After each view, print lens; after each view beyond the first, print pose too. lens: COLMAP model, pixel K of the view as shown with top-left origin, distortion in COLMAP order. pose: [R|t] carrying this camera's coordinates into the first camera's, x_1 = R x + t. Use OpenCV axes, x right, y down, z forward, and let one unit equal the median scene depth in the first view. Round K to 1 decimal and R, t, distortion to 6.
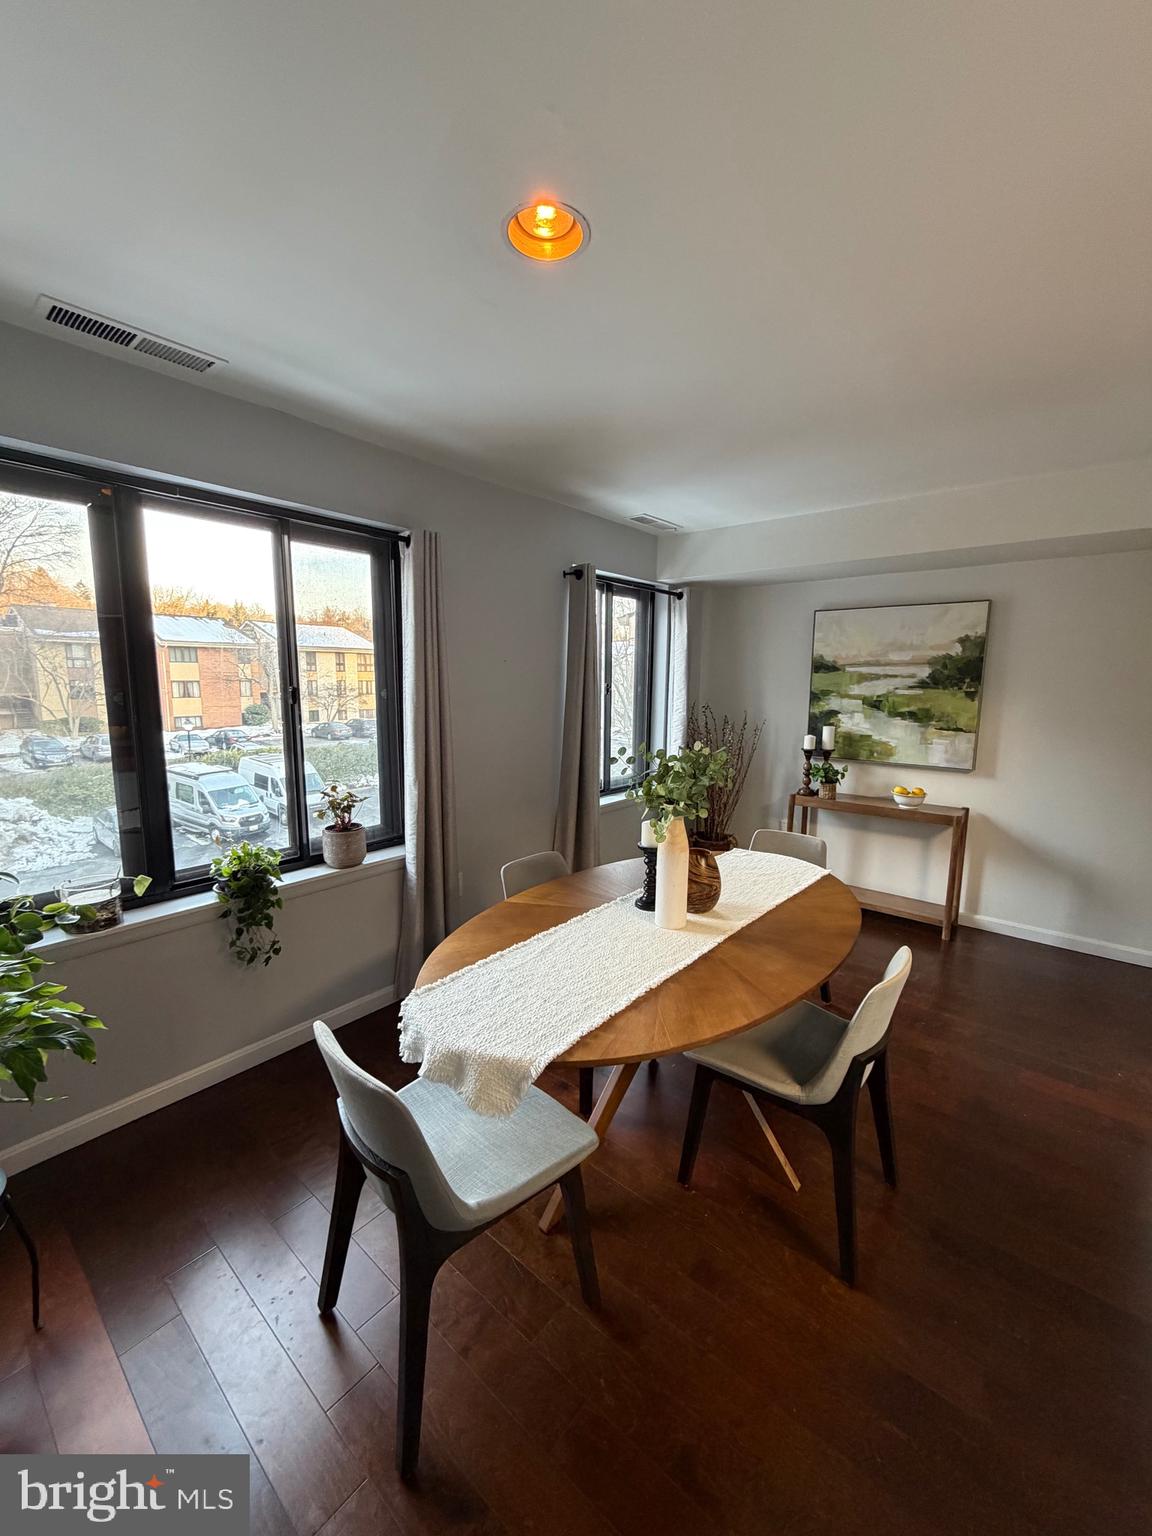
lens RADIAL K [[614.5, 0, 576.0], [0, 614.5, 768.0], [0, 0, 1]] dist [0.000756, -0.000112]
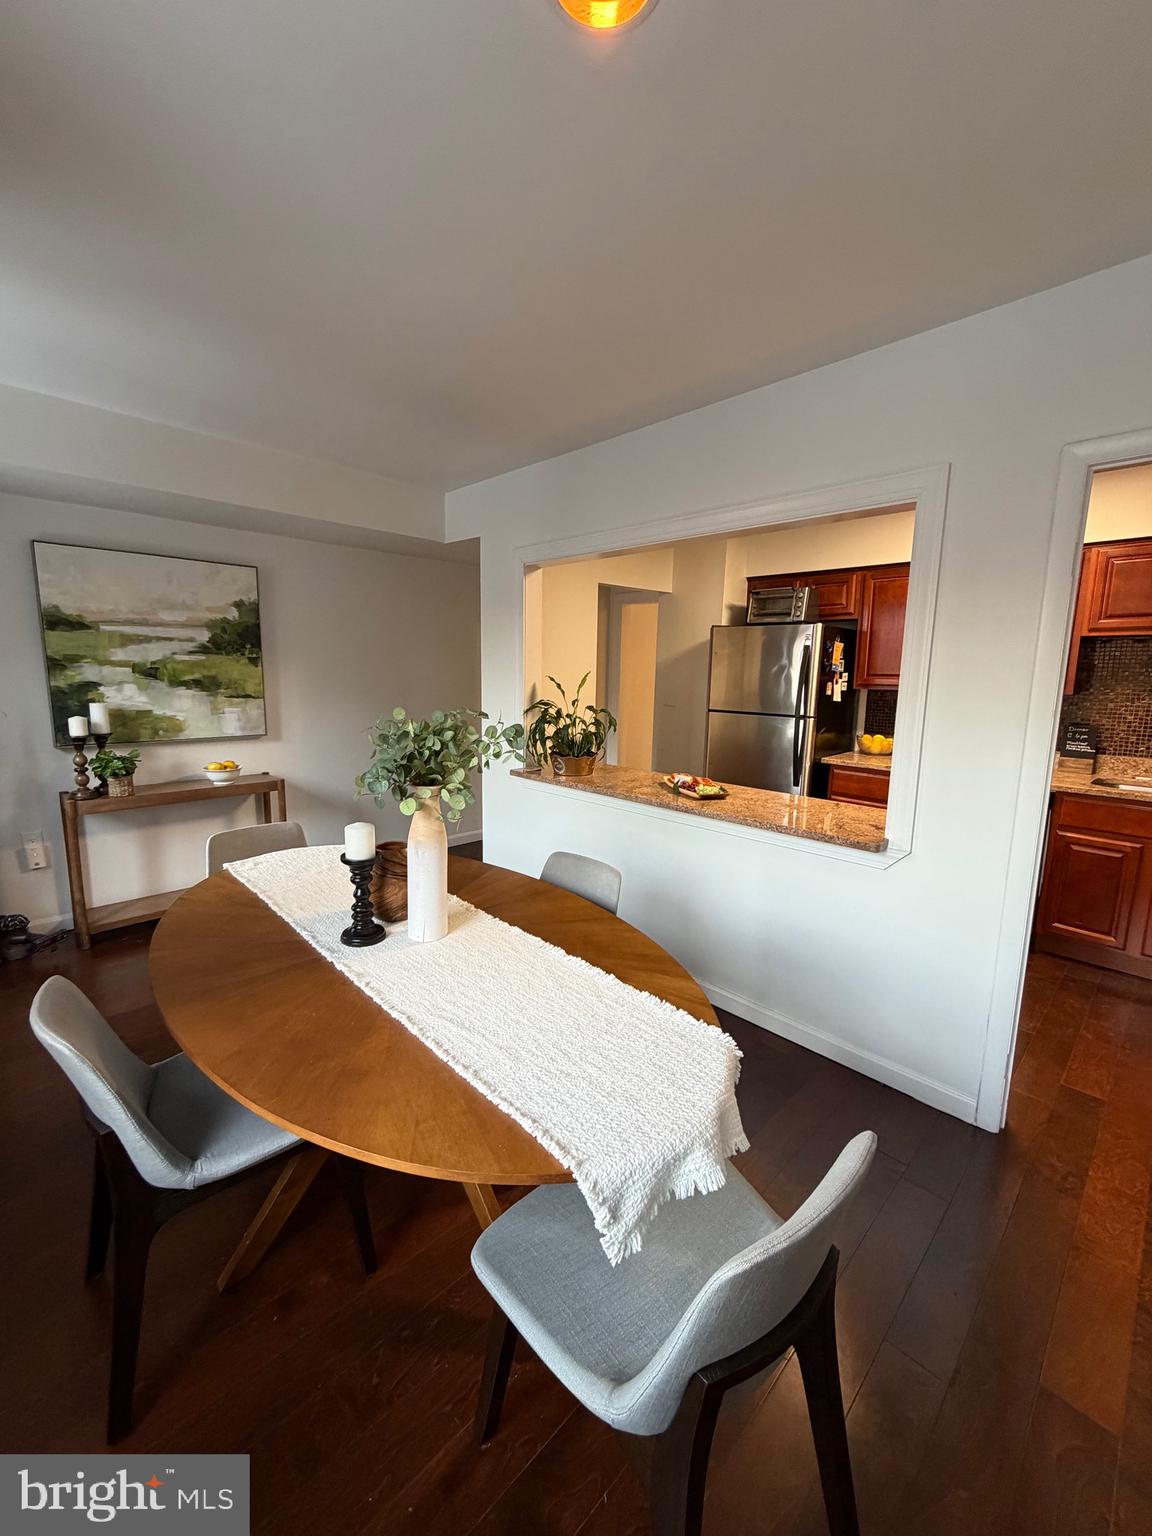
lens RADIAL K [[614.5, 0, 576.0], [0, 614.5, 768.0], [0, 0, 1]] dist [0.000756, -0.000112]
pose [[0.089962, -0.164198, 0.982316, -0.465377], [0.128583, 0.979976, 0.152031, -0.045650], [-0.987610, 0.112633, 0.109274, 0.551995]]
